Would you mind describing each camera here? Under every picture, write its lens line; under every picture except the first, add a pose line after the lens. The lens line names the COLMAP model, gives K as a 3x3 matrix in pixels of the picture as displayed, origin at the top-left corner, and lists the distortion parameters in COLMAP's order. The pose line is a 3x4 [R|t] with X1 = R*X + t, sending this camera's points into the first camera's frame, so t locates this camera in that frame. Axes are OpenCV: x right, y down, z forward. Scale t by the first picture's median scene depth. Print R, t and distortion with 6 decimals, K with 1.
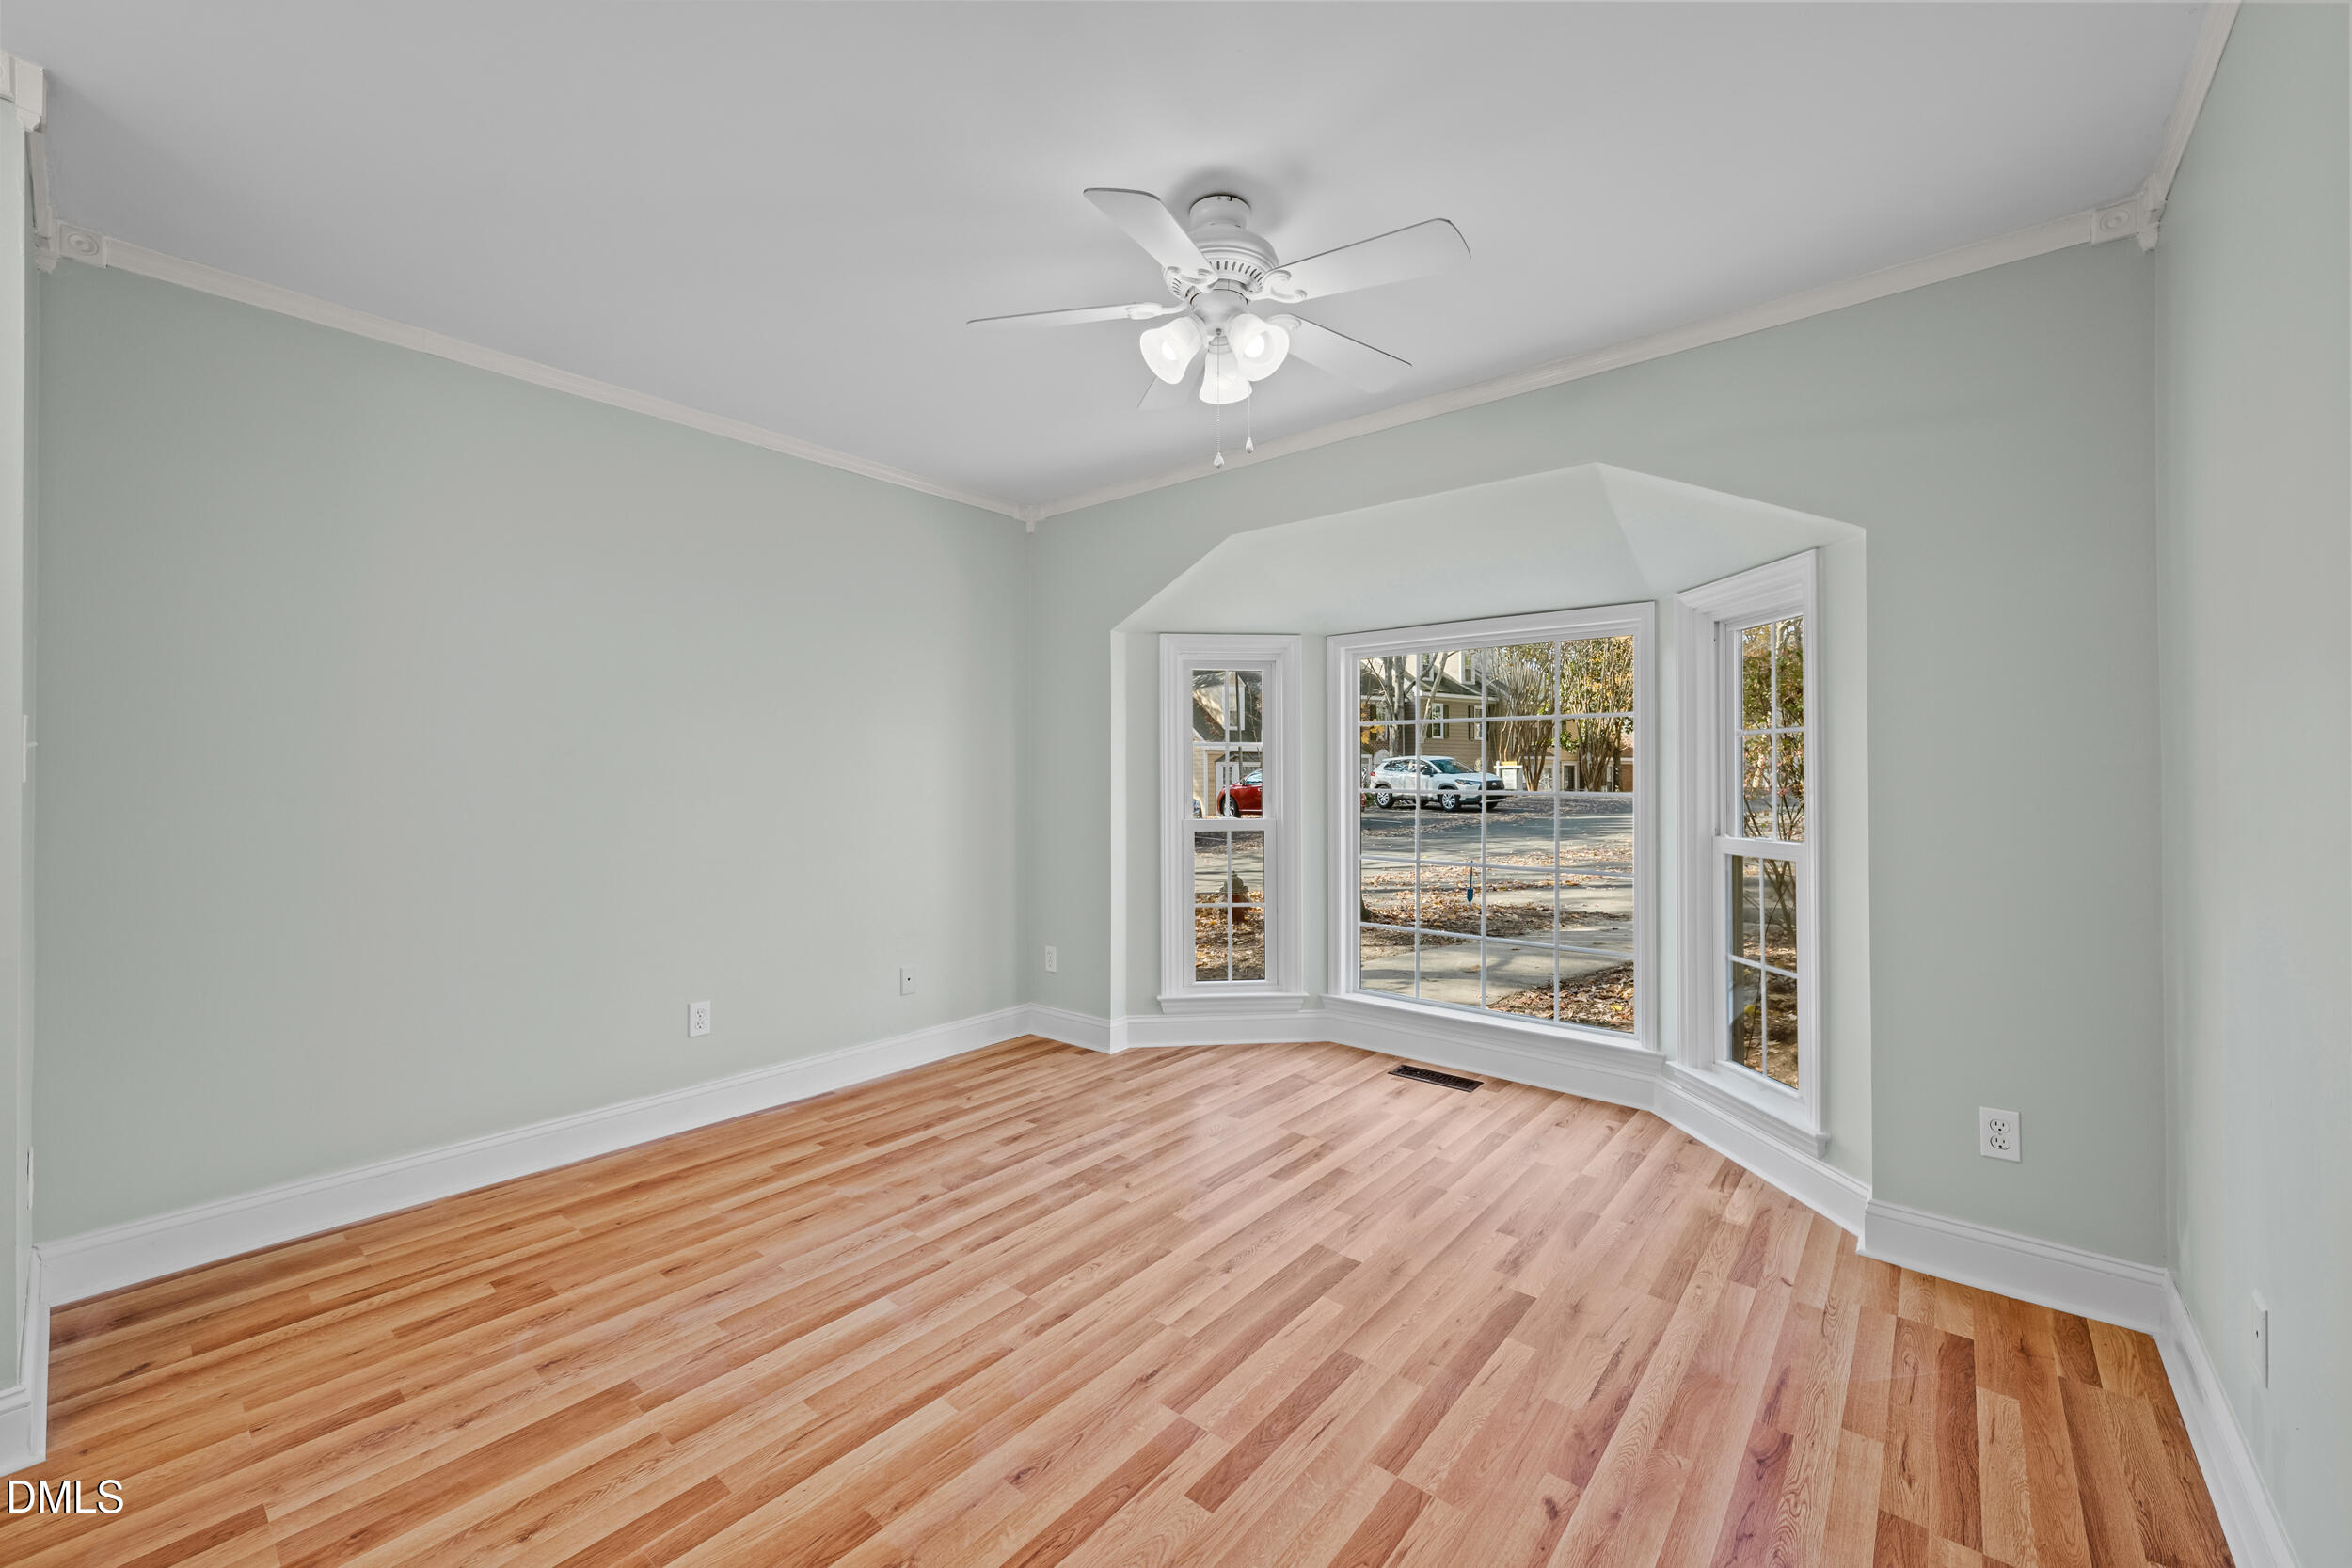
lens RADIAL K [[925.3, 0, 1164.5], [0, 925.3, 782.3], [0, 0, 1]] dist [-0.004051, -0.000479]
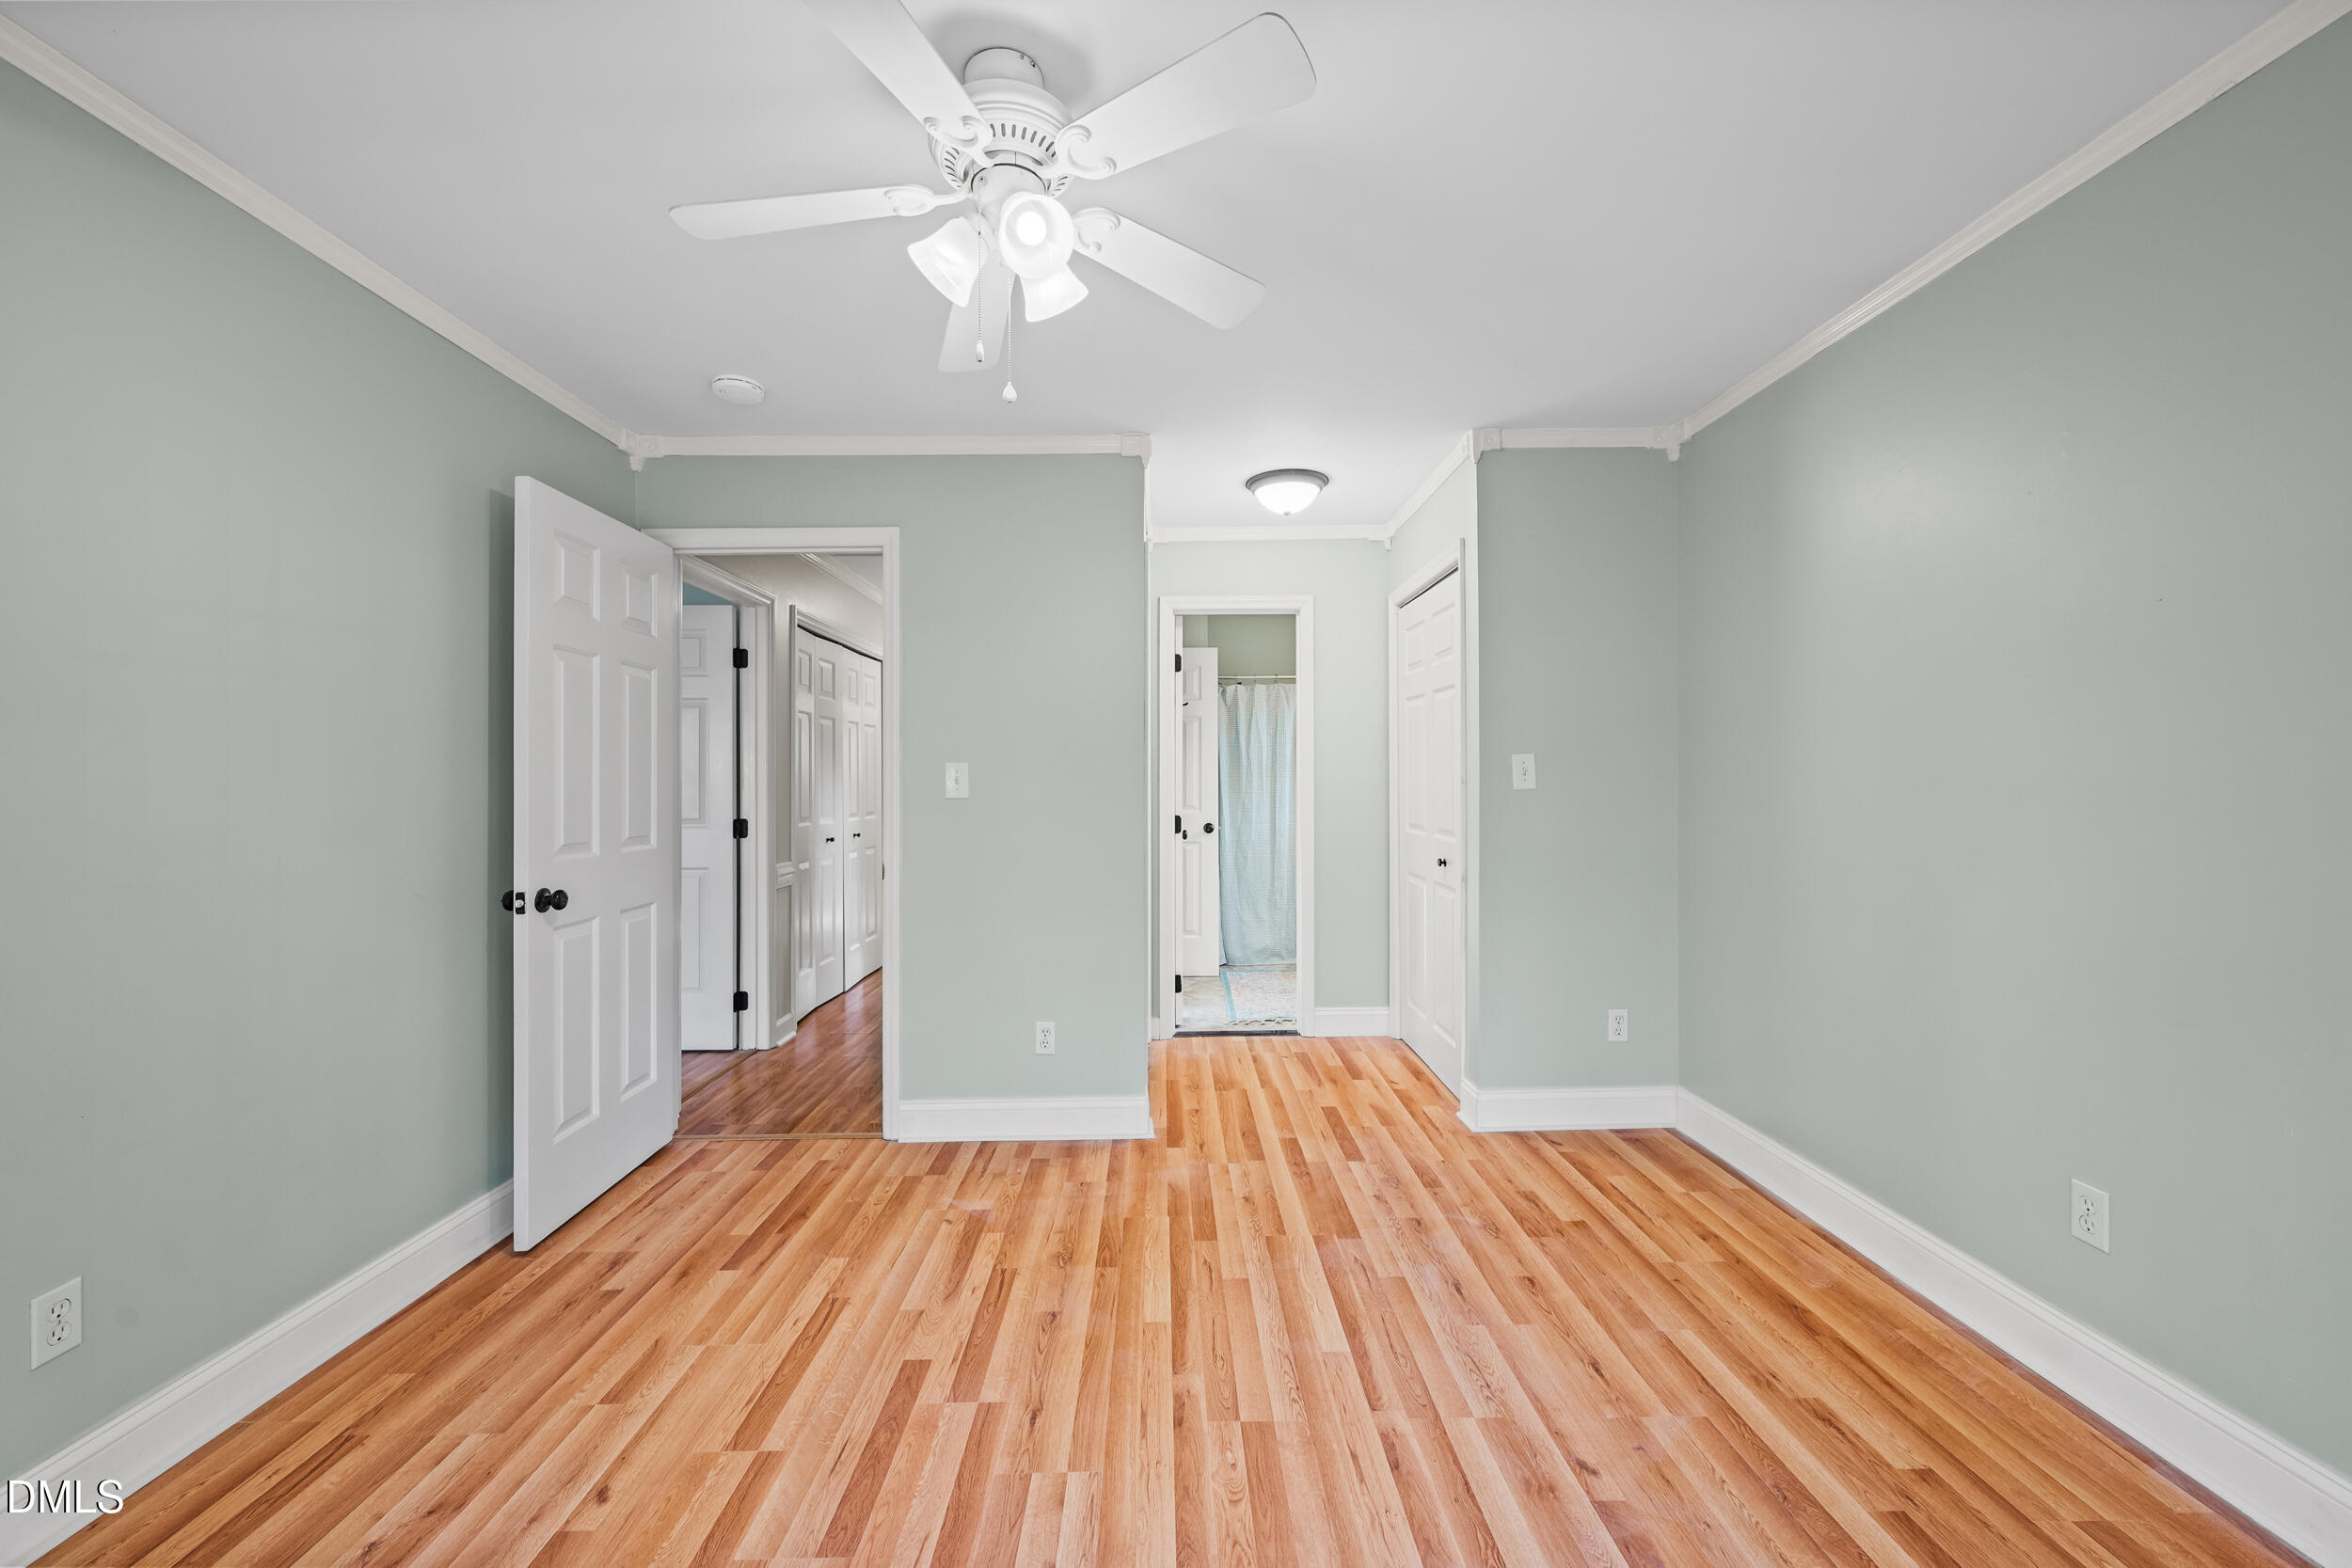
lens RADIAL K [[925.3, 0, 1158.4], [0, 925.3, 771.3], [0, 0, 1]] dist [-0.004051, -0.000479]
pose [[-0.759402, -0.001071, -0.650620, 0.475621], [0.002069, 0.999990, -0.004061, -0.022393], [0.650618, -0.004430, -0.759392, 1.689039]]
